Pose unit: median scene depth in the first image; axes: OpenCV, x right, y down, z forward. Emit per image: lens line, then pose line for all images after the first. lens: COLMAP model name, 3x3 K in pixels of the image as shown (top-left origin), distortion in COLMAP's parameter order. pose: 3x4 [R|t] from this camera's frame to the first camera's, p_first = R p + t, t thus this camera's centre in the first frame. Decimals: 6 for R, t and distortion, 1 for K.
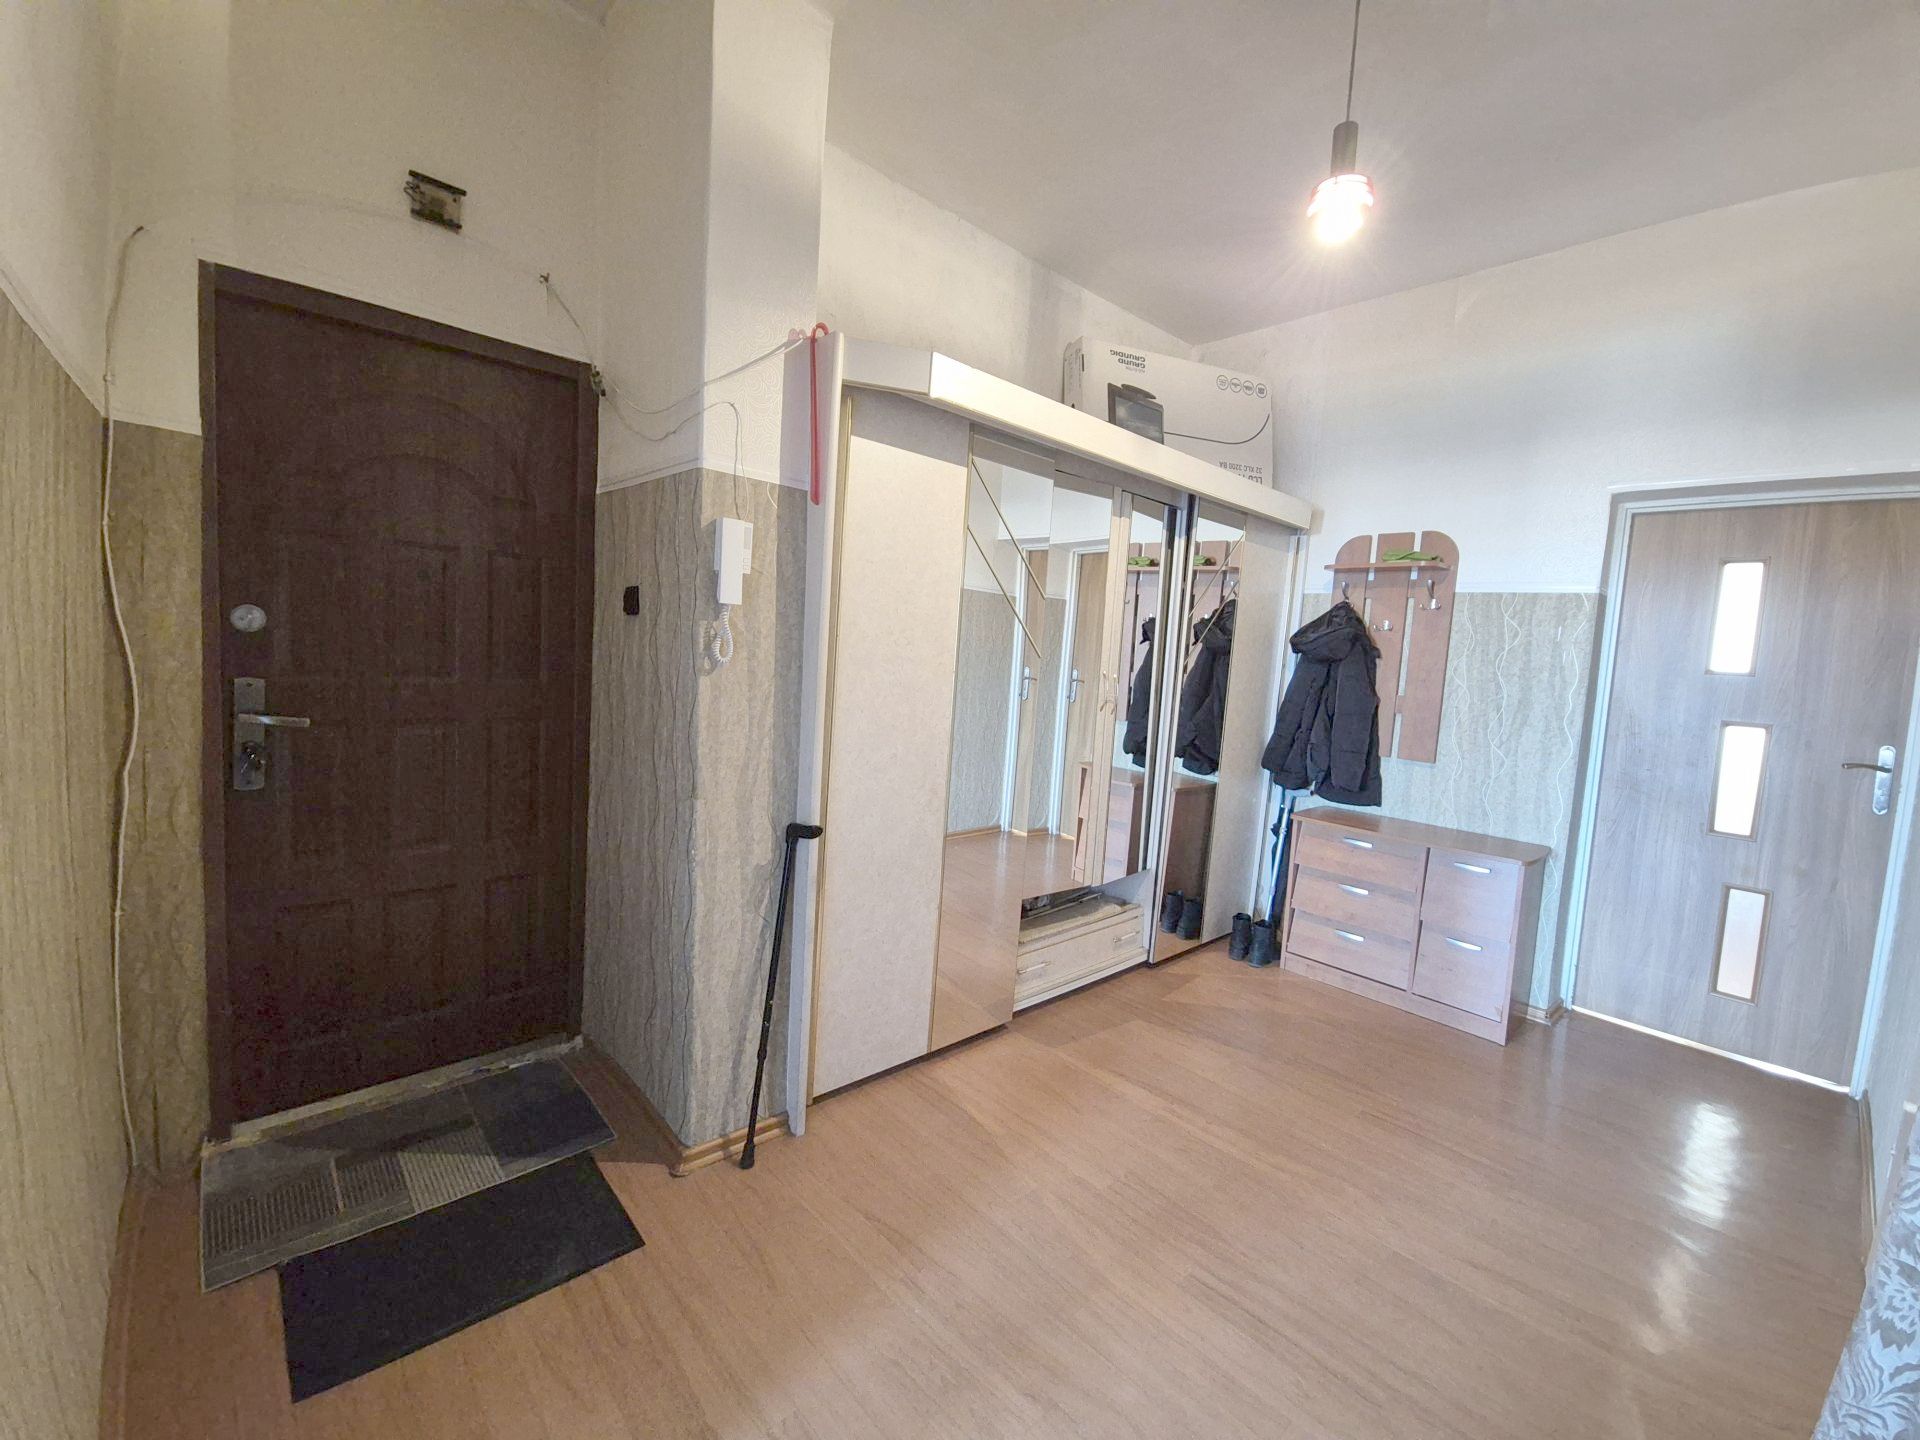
lens RADIAL K [[786.9, 0, 969.5], [0, 786.9, 706.9], [0, 0, 1]] dist [-0.001172, -0.000223]
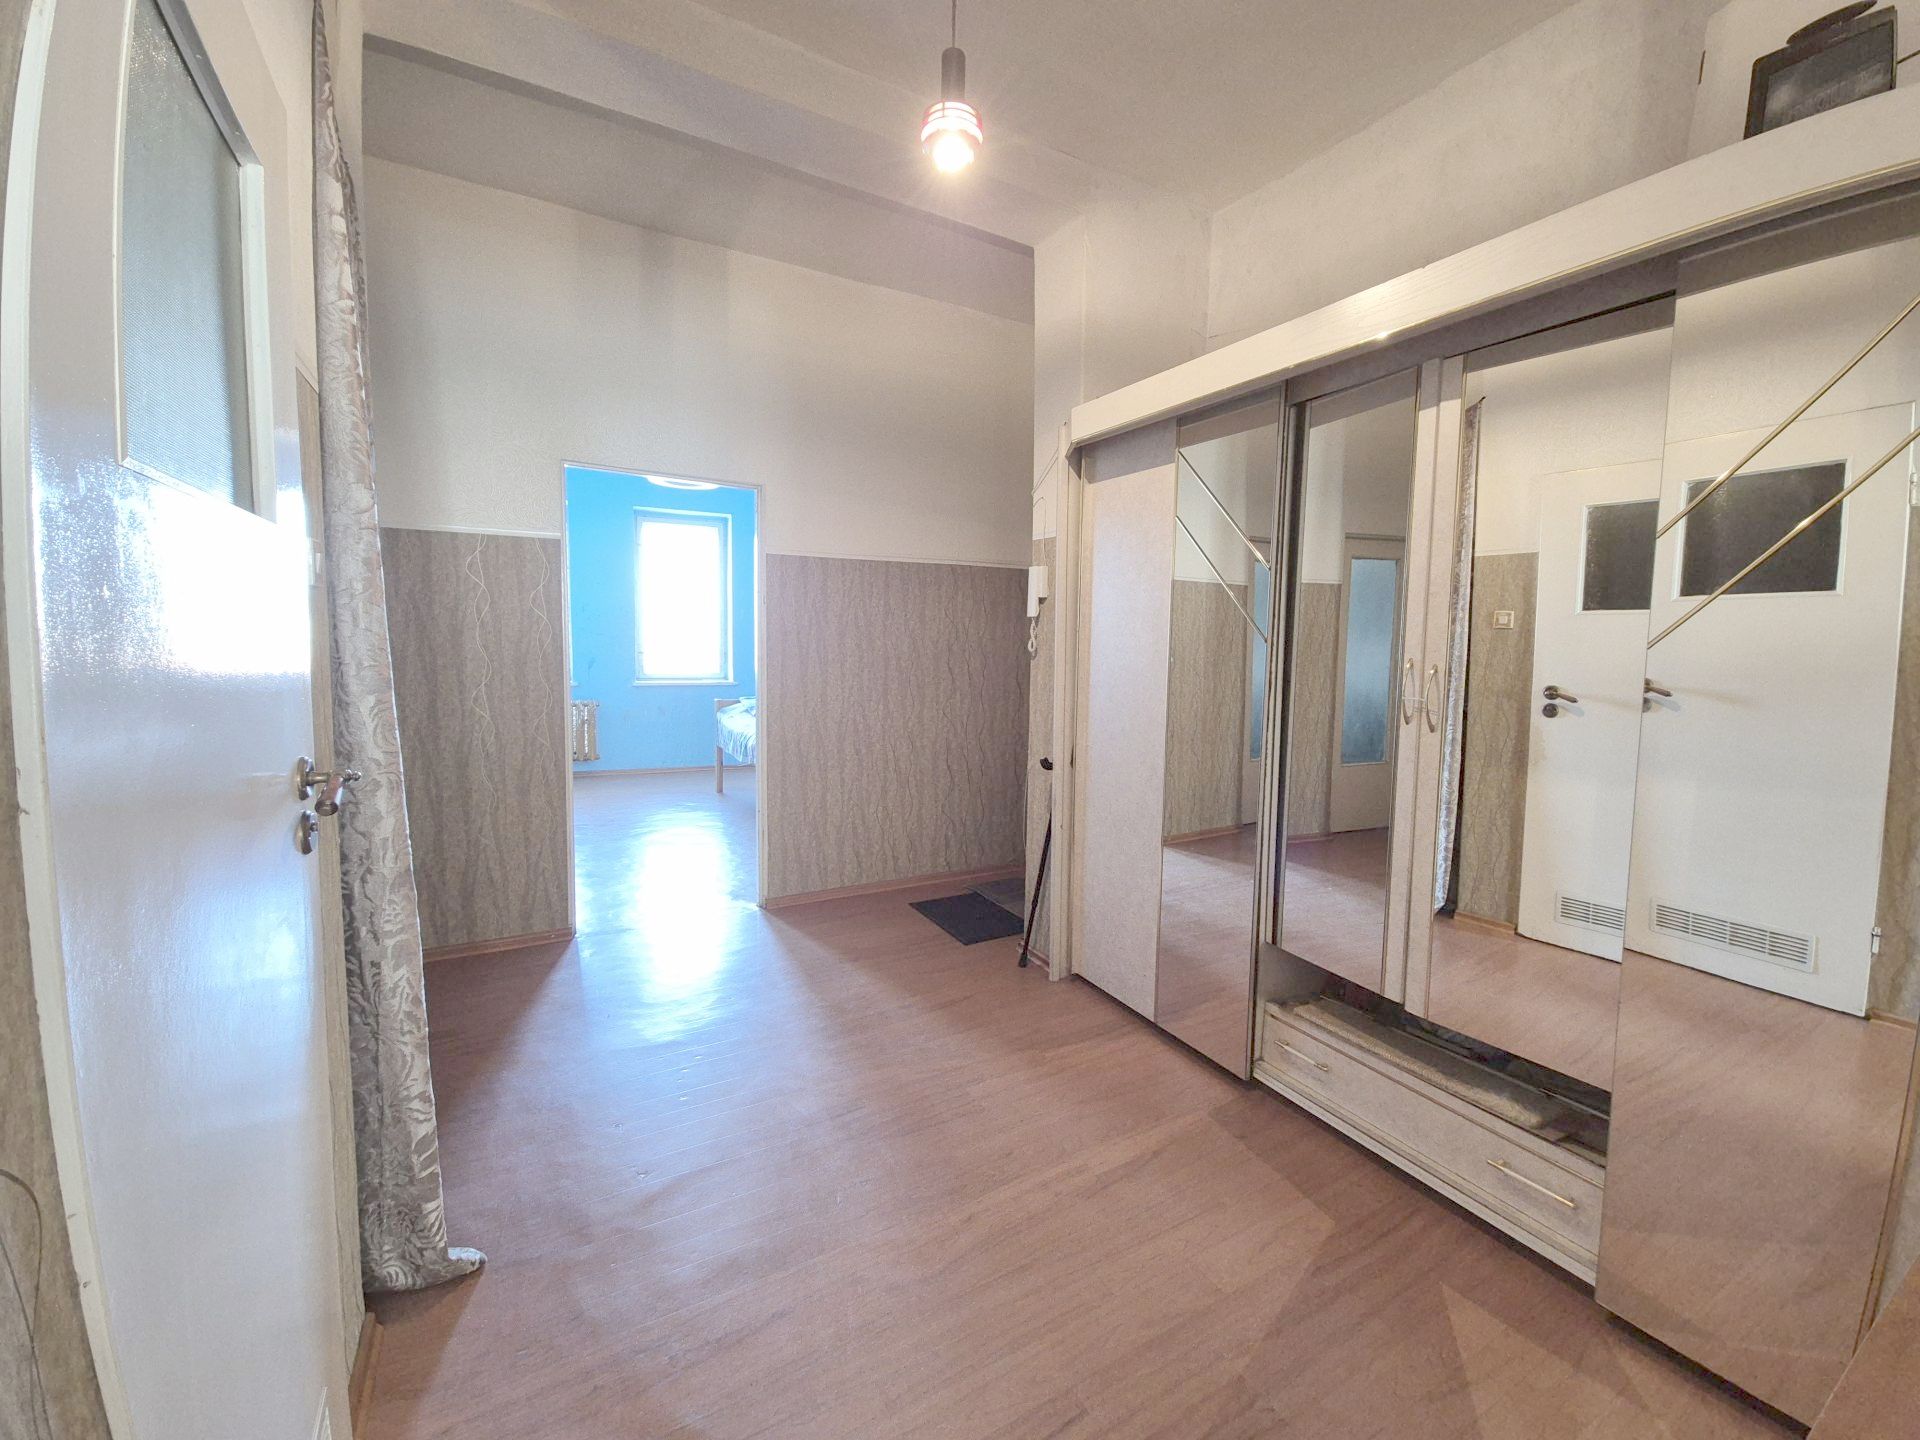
lens RADIAL K [[786.9, 0, 969.5], [0, 786.9, 706.9], [0, 0, 1]] dist [-0.001172, -0.000223]
pose [[-0.231892, 0.018745, -0.972561, 0.833989], [-0.110325, 0.992856, 0.045442, 0.000731], [0.966465, 0.117835, -0.228167, 0.781553]]
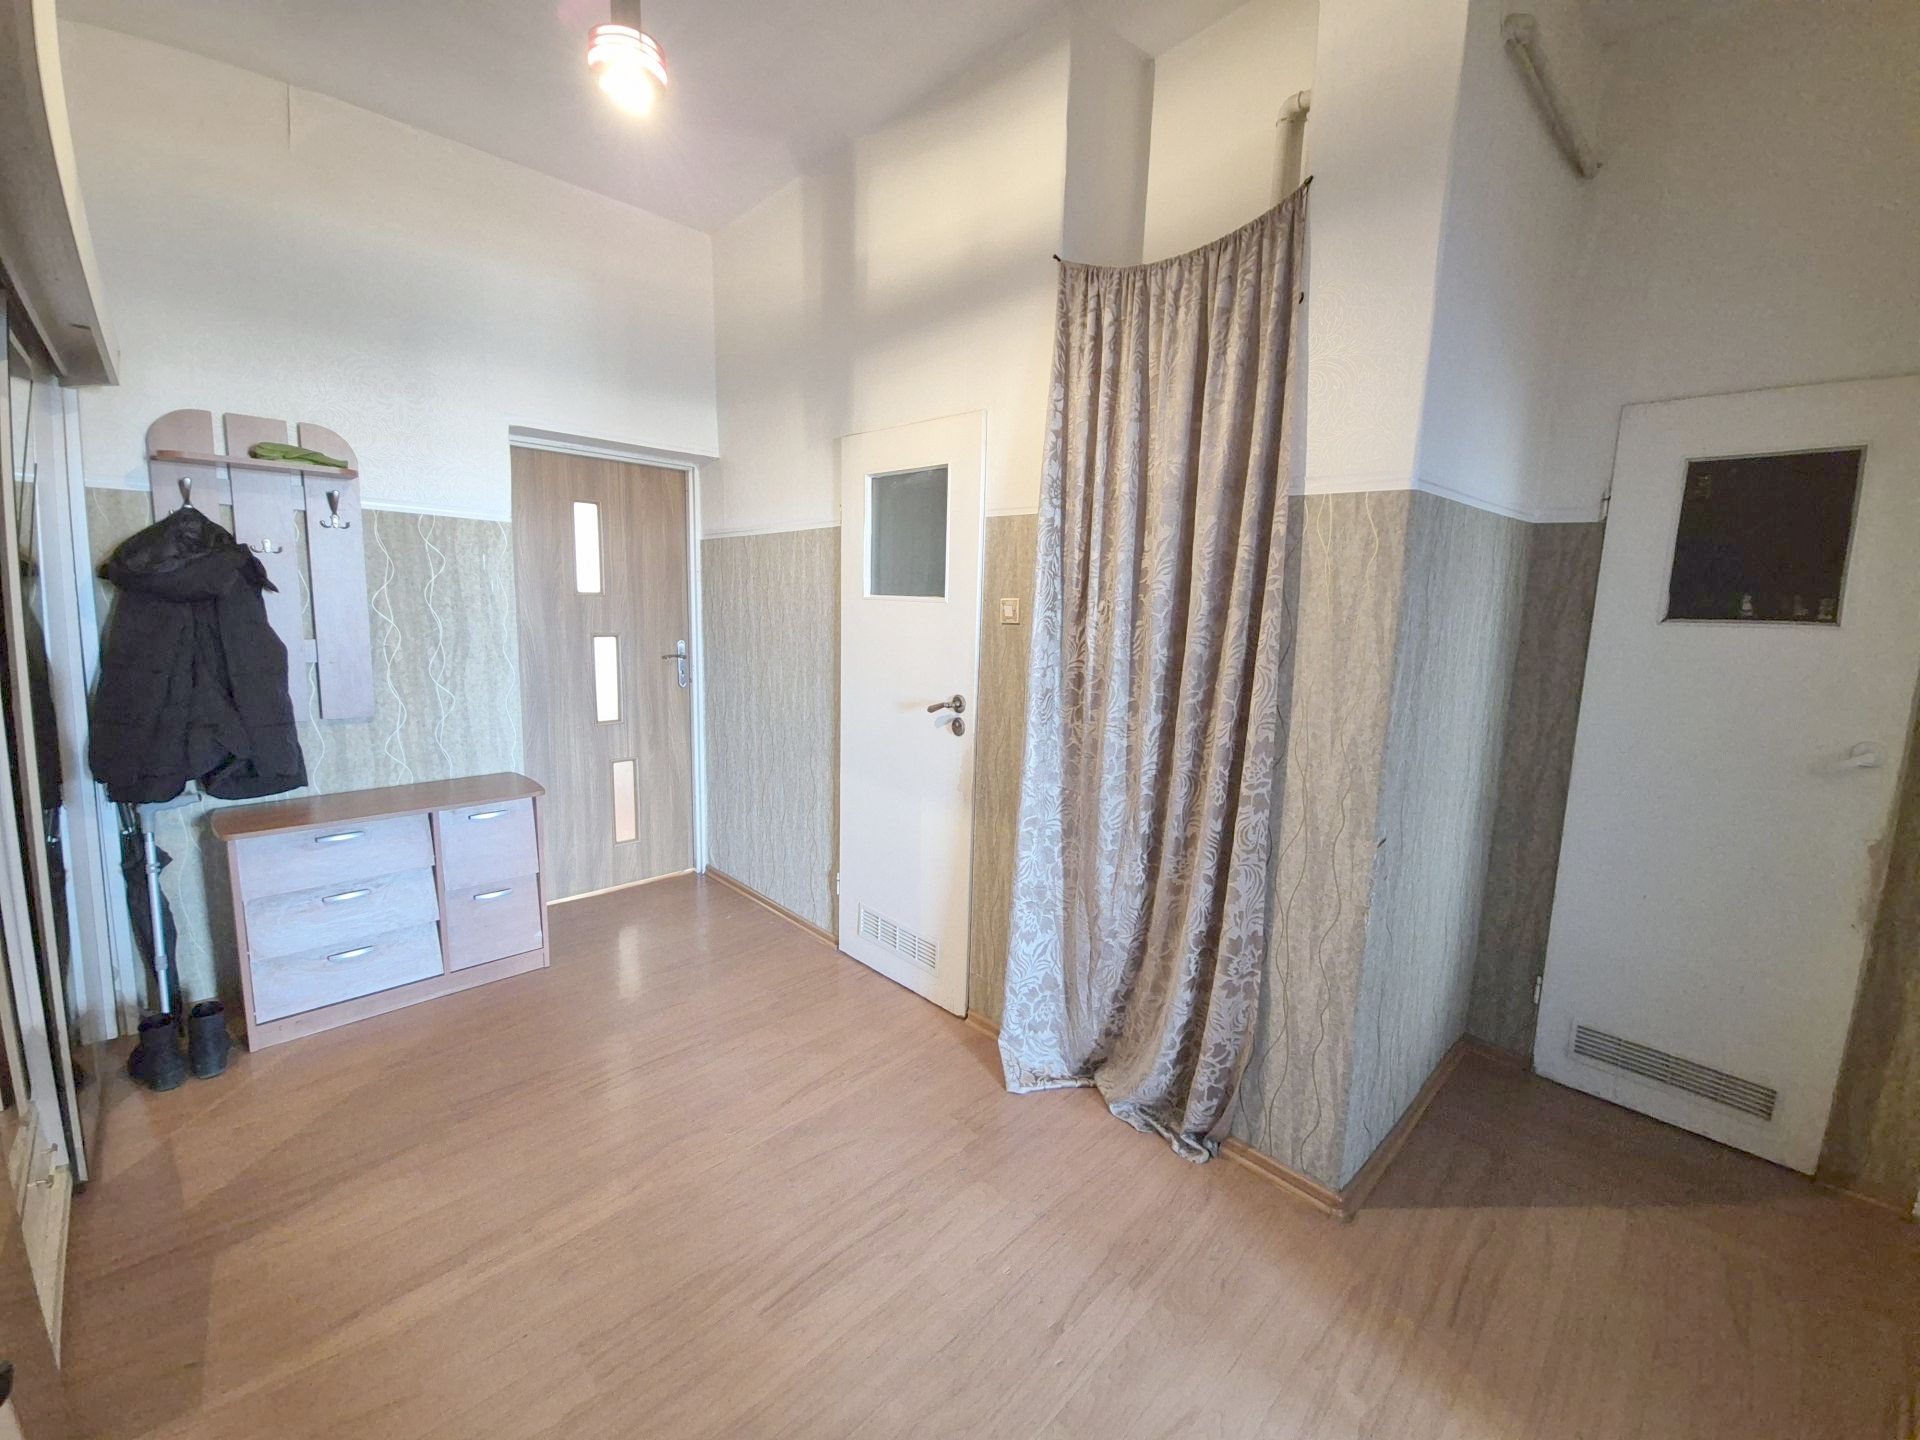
lens RADIAL K [[786.9, 0, 969.5], [0, 786.9, 706.9], [0, 0, 1]] dist [-0.001172, -0.000223]
pose [[-0.029731, -0.198680, 0.979613, -0.273389], [0.047142, 0.978677, 0.199921, -0.083035], [-0.998446, 0.052124, -0.019731, 0.418675]]
